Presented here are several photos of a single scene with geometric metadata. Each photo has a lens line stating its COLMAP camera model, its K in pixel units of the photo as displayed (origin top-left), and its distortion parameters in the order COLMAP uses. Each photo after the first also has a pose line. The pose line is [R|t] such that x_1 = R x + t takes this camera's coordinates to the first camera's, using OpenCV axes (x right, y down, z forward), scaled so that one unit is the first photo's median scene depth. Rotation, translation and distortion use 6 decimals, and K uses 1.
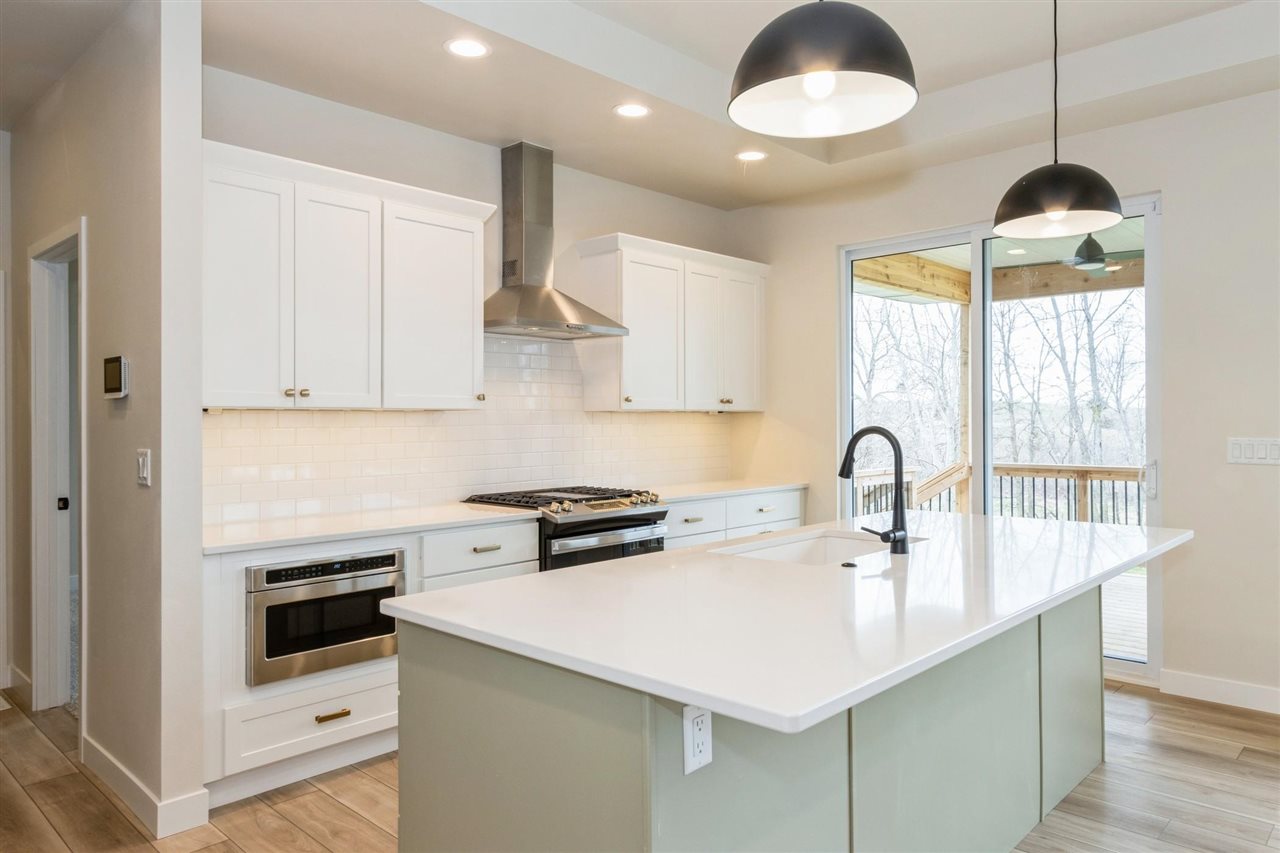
lens RADIAL K [[846.5, 0, 632.1], [0, 846.5, 421.1], [0, 0, 1]] dist [-0.010266, -0.001885]
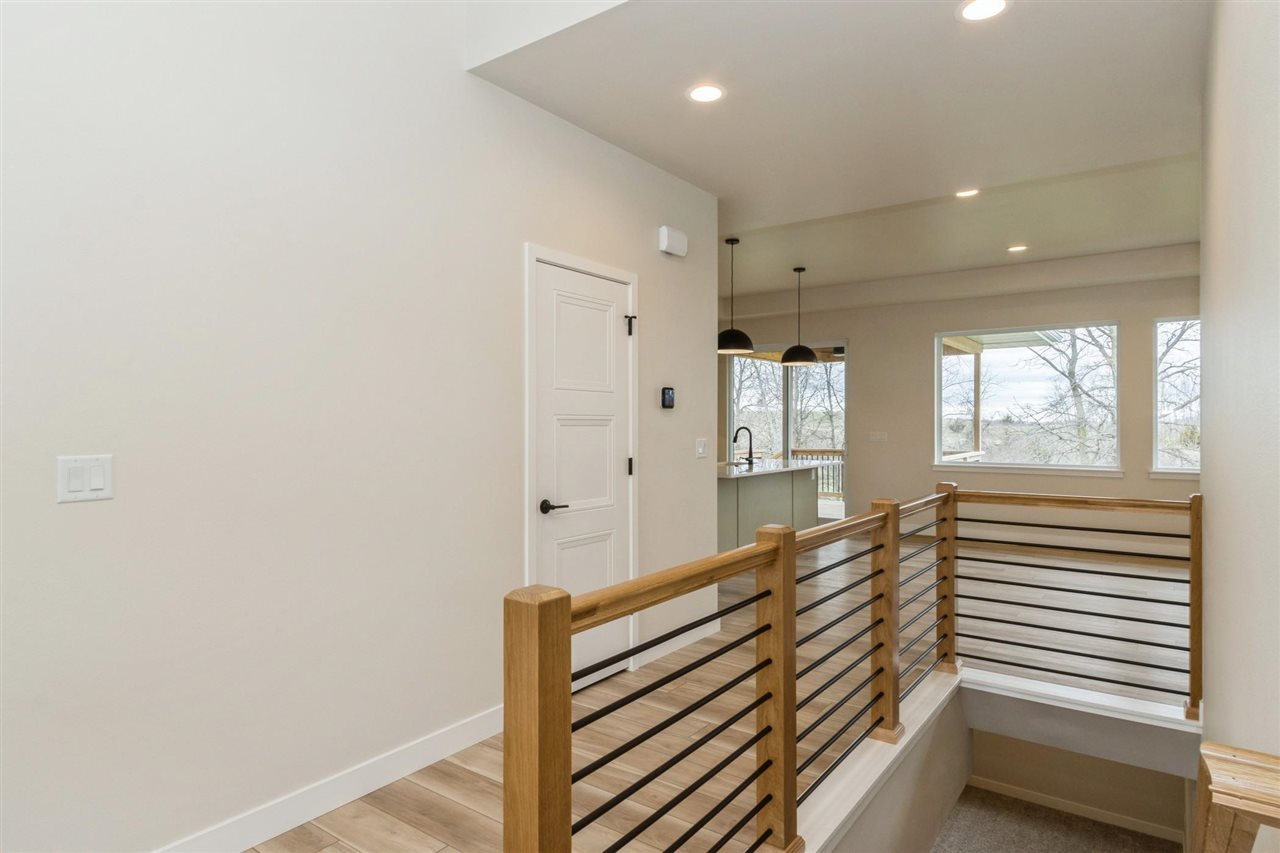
lens RADIAL K [[711.3, 0, 642.4], [0, 711.3, 425.0], [0, 0, 1]] dist [0.003181, 0.001163]
pose [[0.990079, 0.004131, 0.140450, -0.056385], [-0.003778, 0.999989, -0.002782, 0.000801], [-0.140460, 0.002224, 0.990084, -0.193263]]
